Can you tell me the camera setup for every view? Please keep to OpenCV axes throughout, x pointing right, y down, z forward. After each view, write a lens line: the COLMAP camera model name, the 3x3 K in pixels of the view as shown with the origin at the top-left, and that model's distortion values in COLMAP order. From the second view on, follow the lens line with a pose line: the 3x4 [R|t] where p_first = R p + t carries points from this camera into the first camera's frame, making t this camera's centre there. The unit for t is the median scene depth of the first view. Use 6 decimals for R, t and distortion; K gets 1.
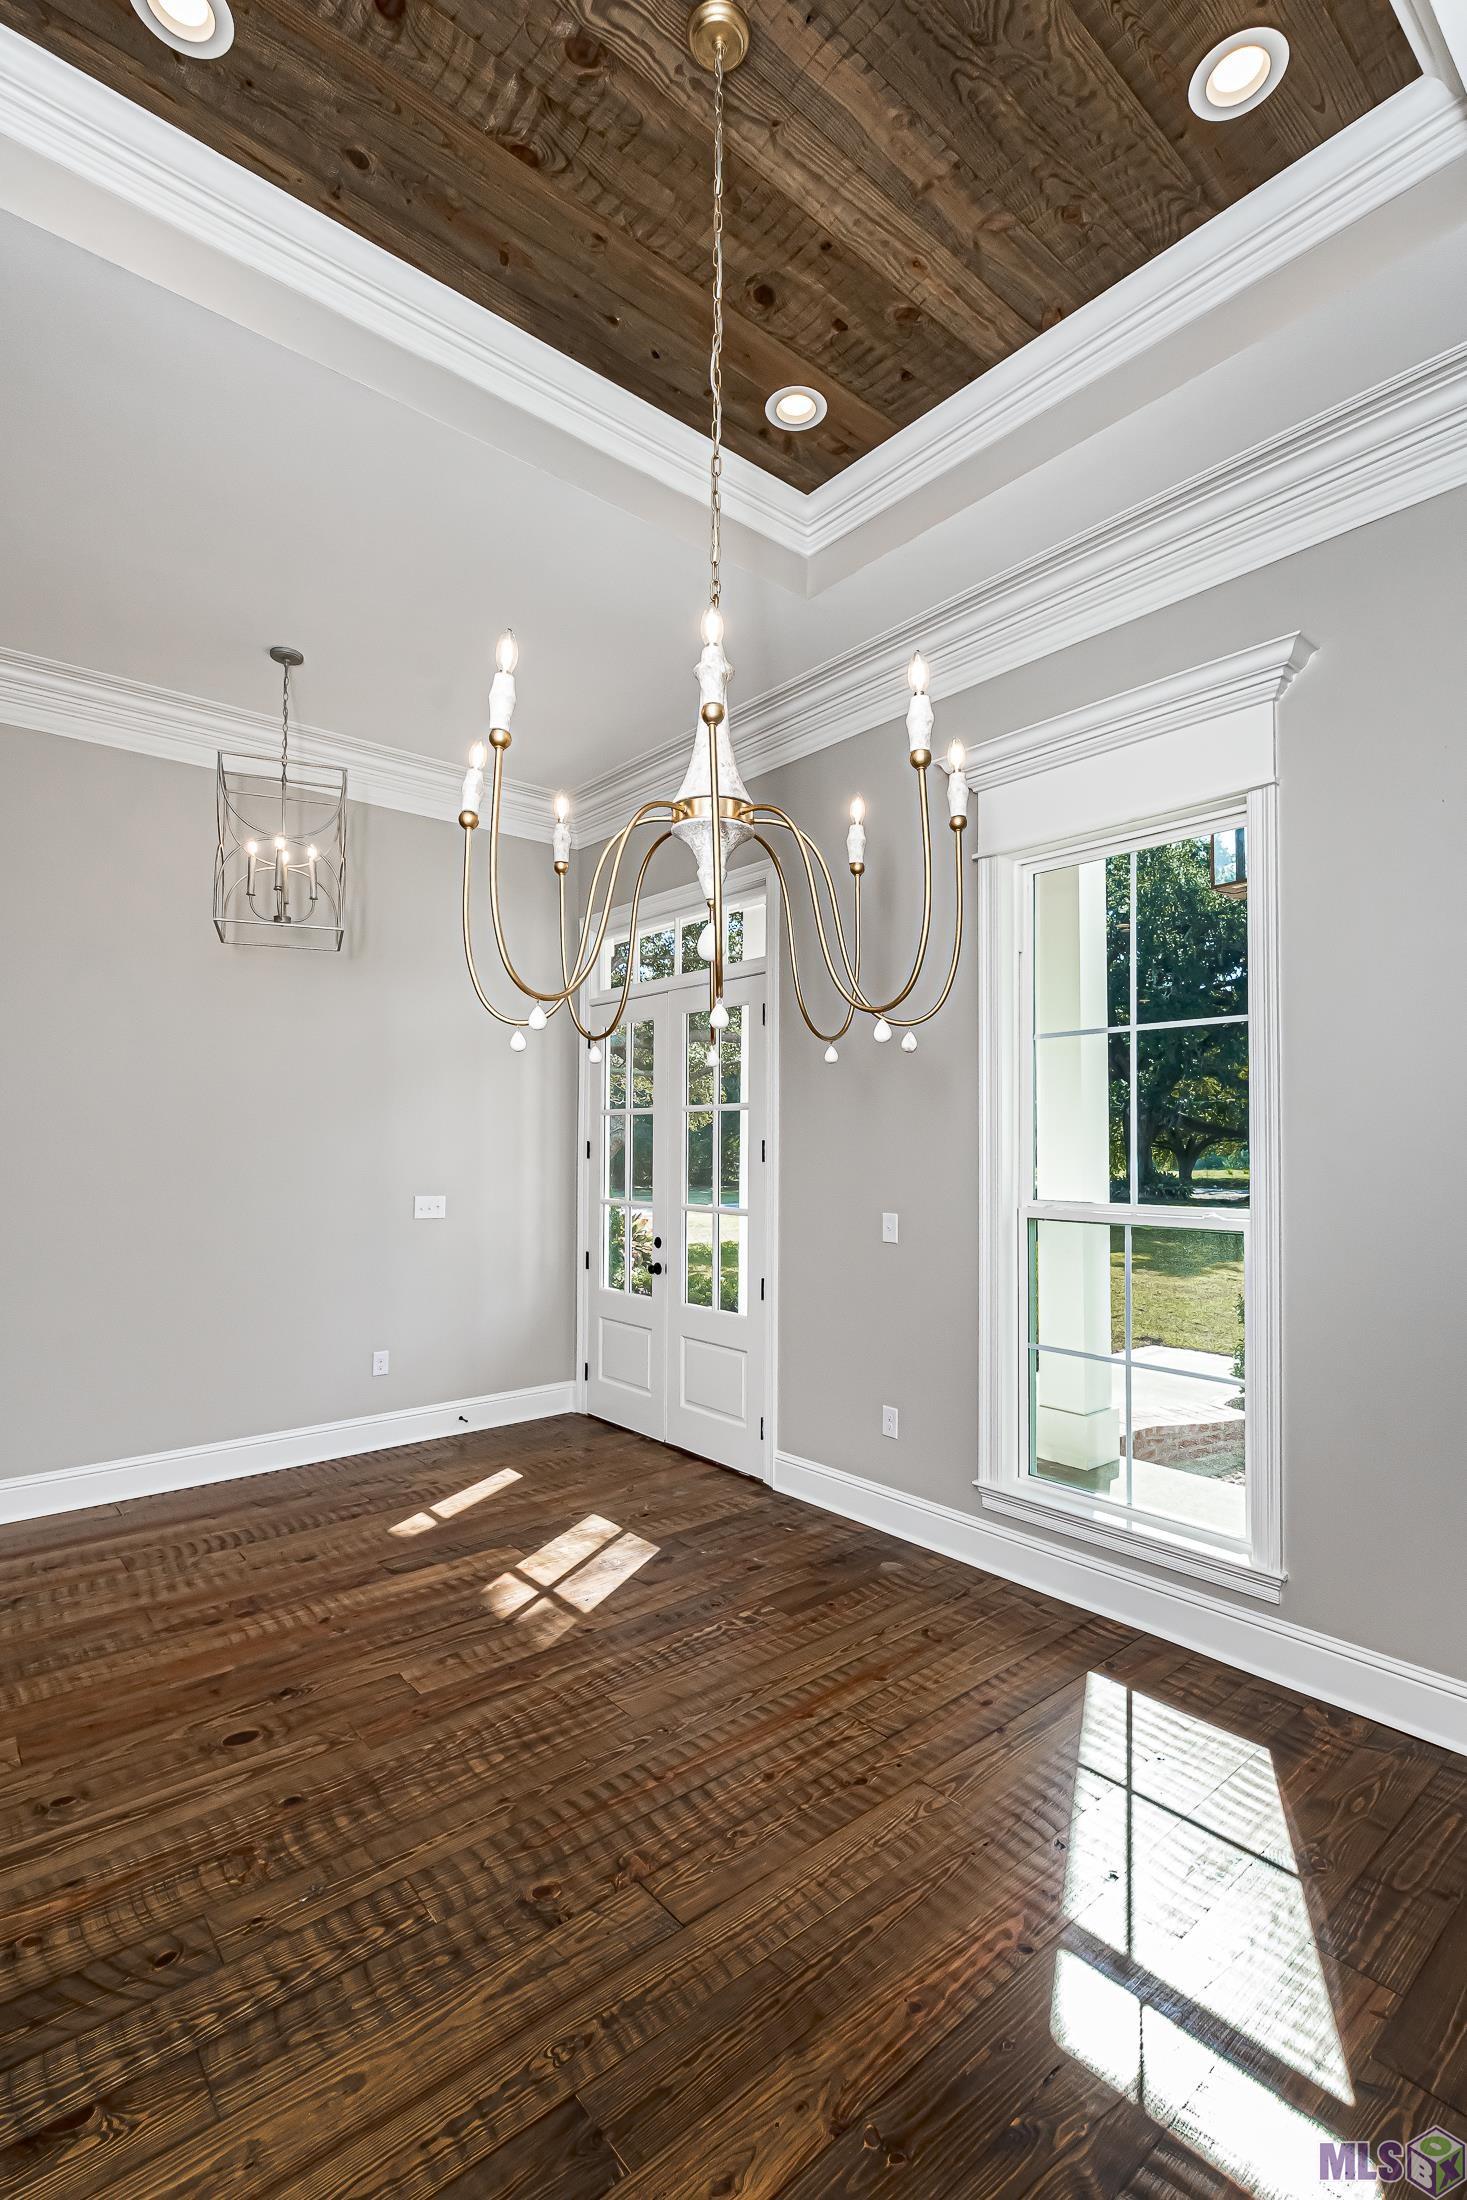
lens RADIAL K [[992.8, 0, 734.7], [0, 992.8, 1110.7], [0, 0, 1]] dist [-0.002370, 0.001127]
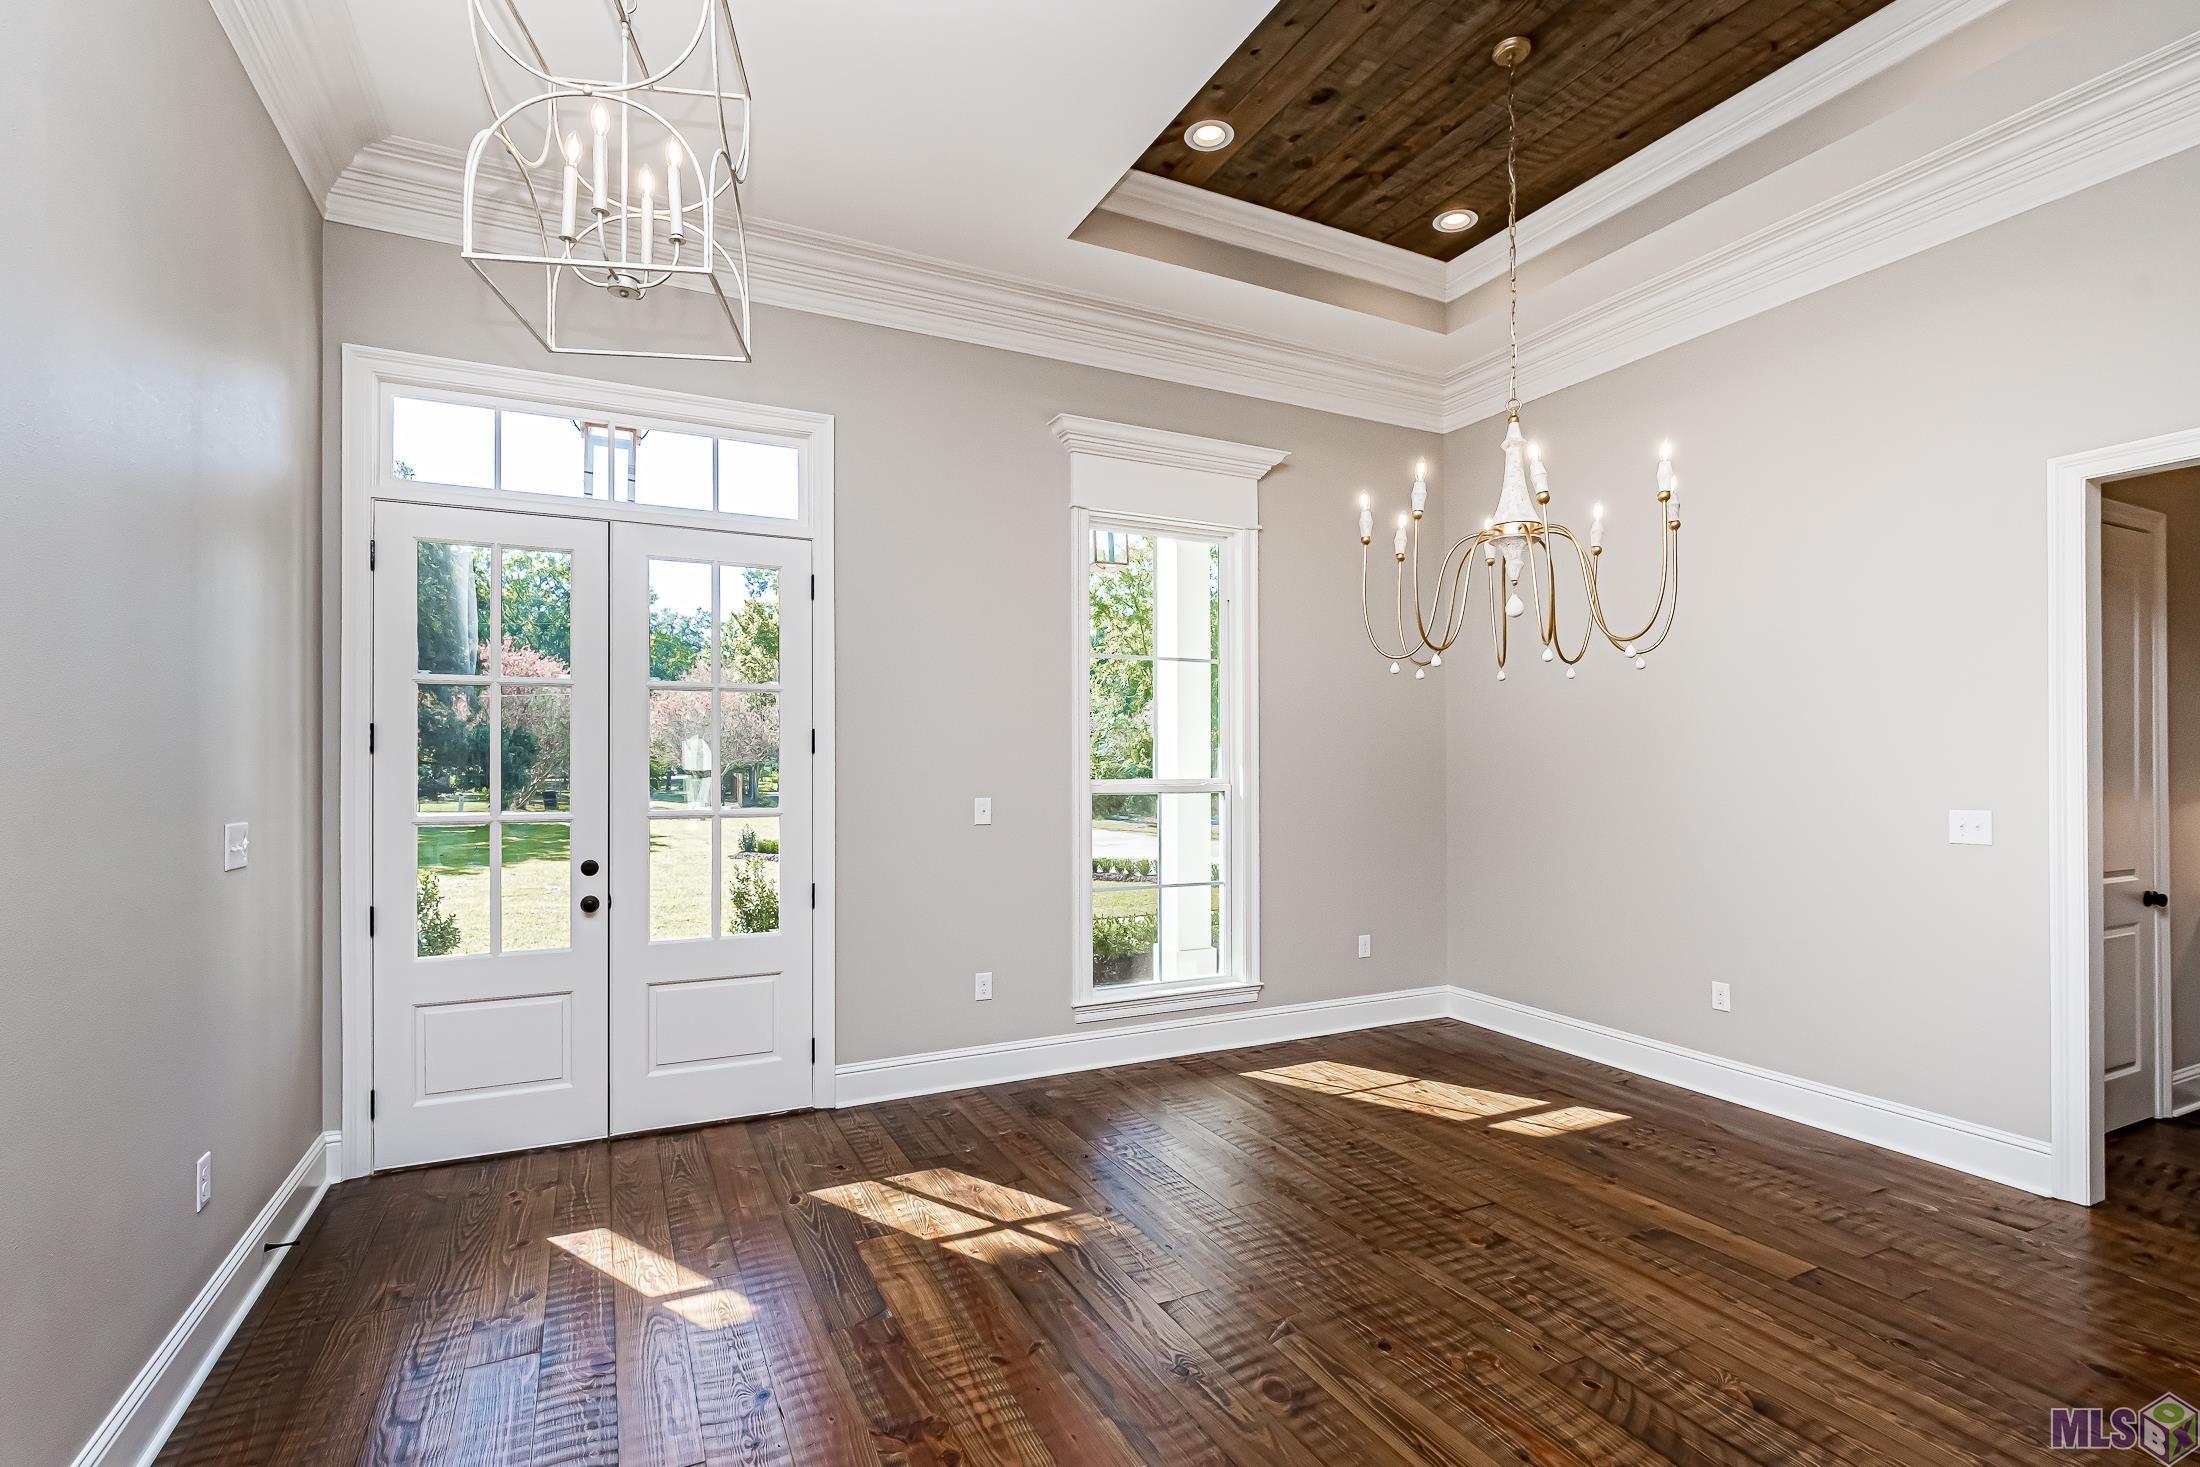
lens RADIAL K [[992.8, 0, 1108.1], [0, 992.8, 750.8], [0, 0, 1]] dist [-0.002370, 0.001127]
pose [[0.257563, 0.003641, 0.966255, -1.008320], [-0.034406, 0.999393, 0.005406, 0.046021], [-0.965649, -0.034638, 0.257532, 0.678032]]
